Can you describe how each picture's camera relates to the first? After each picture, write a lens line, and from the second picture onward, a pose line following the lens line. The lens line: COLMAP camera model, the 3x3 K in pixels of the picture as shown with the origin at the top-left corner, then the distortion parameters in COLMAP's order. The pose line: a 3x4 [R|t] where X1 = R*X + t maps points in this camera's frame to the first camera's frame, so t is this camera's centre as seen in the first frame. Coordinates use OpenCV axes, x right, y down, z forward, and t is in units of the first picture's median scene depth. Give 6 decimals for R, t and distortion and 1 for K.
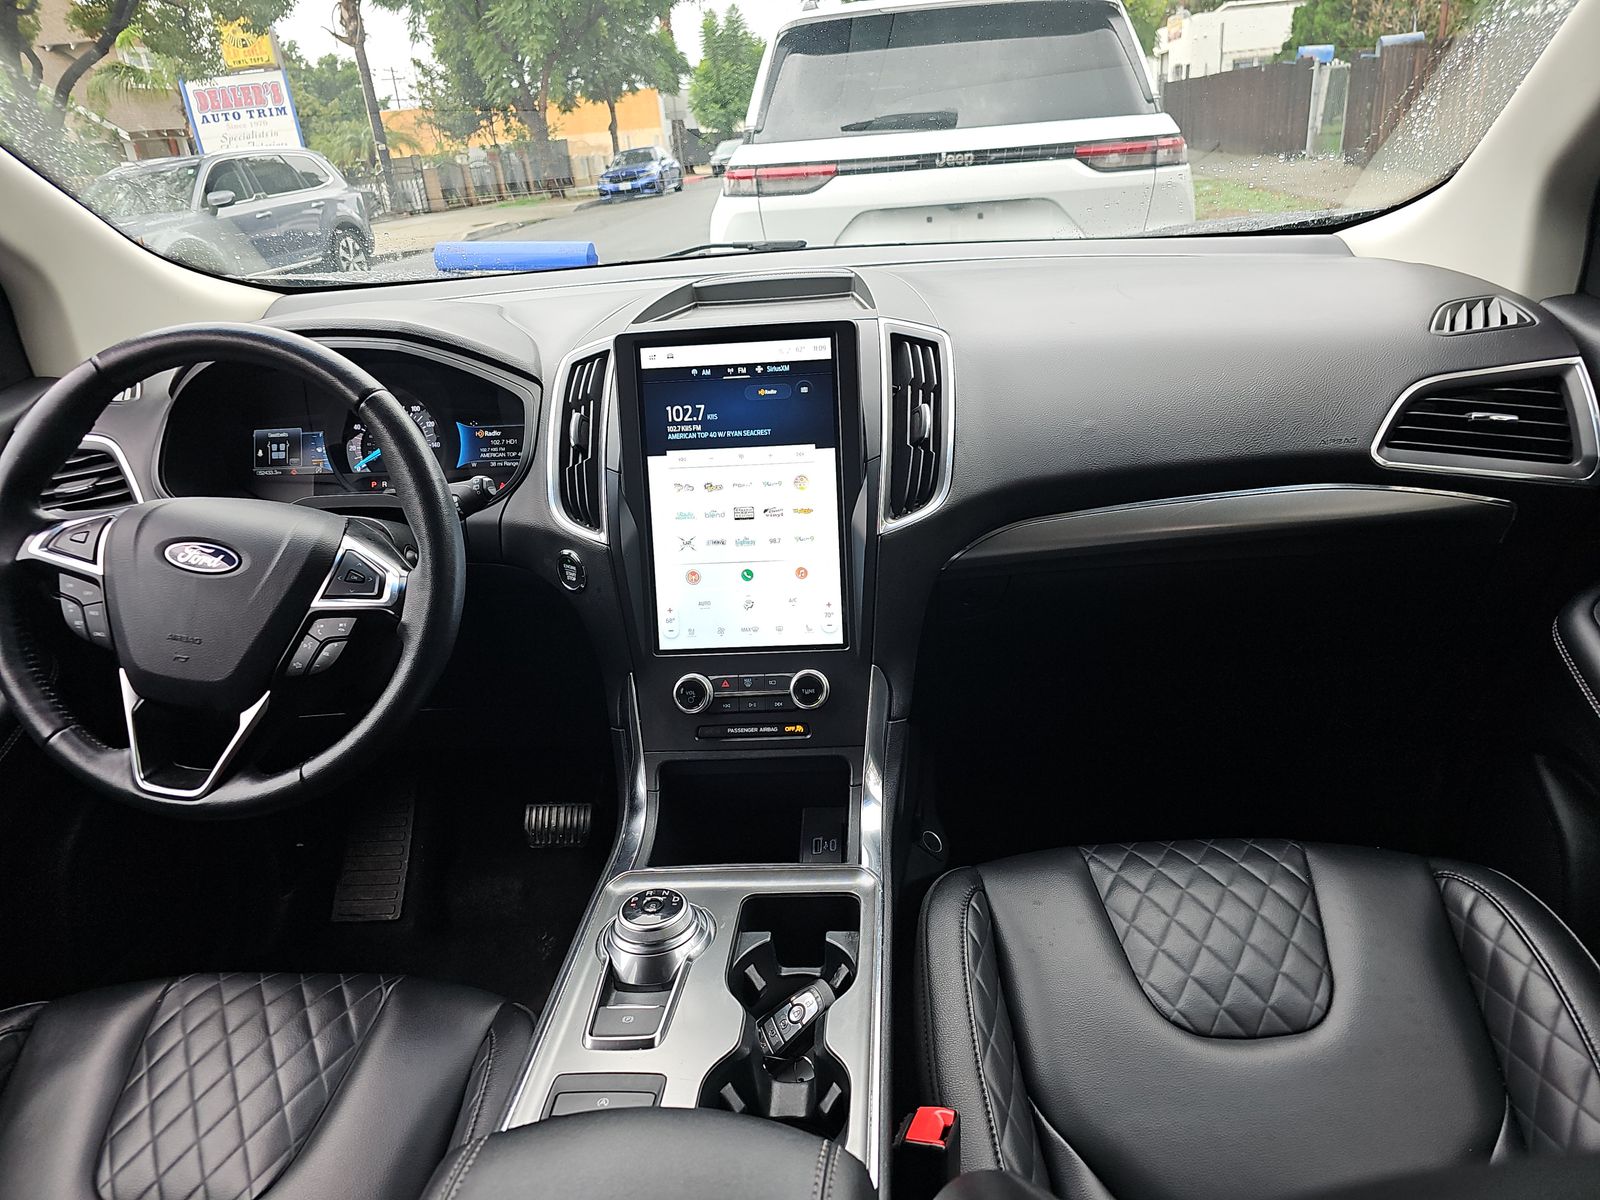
lens RADIAL K [[1050.5, 0, 800.0], [0, 1050.5, 600.0], [0, 0, 1]] dist [0.060383, -0.051726]
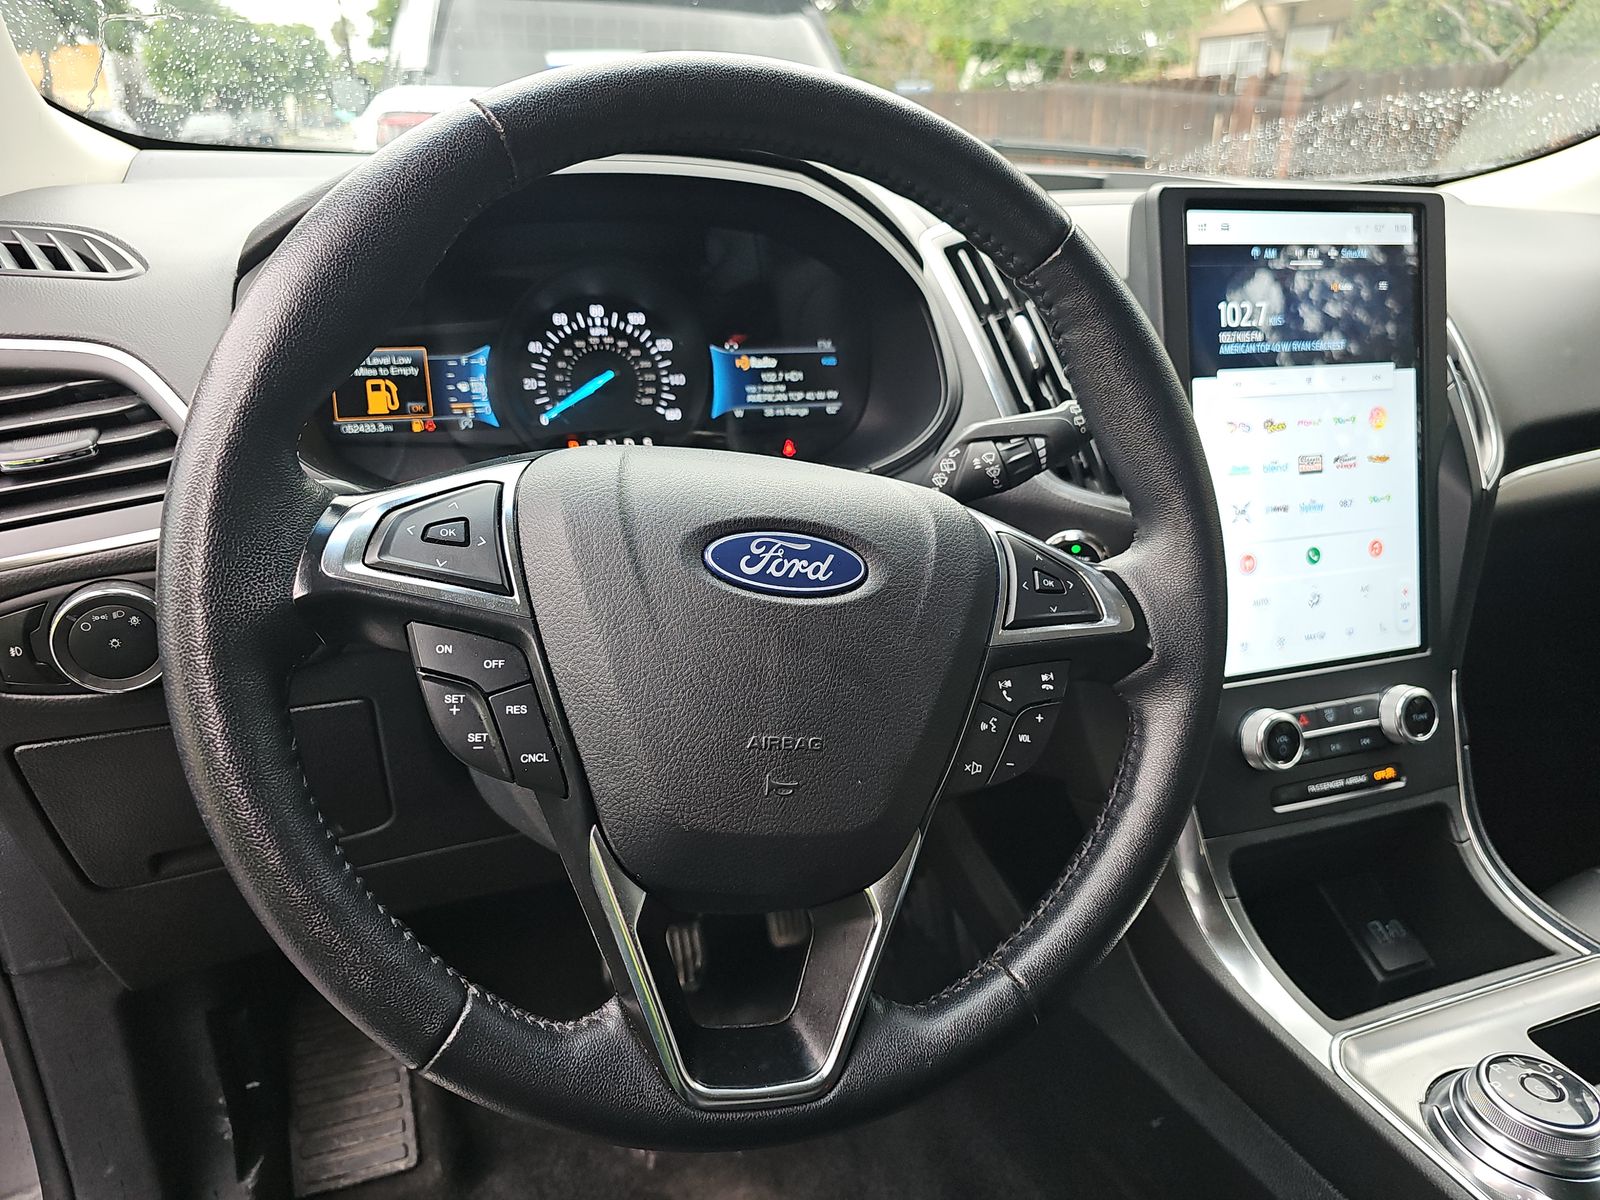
lens RADIAL K [[1087.7, 0, 791.9], [0, 1087.7, 571.6], [0, 0, 1]] dist [0.041634, -0.044885]
pose [[0.906368, -0.056356, 0.418713, -0.651059], [0.076906, 0.996513, -0.032352, -0.016431], [-0.415430, 0.061524, 0.907542, 0.499284]]
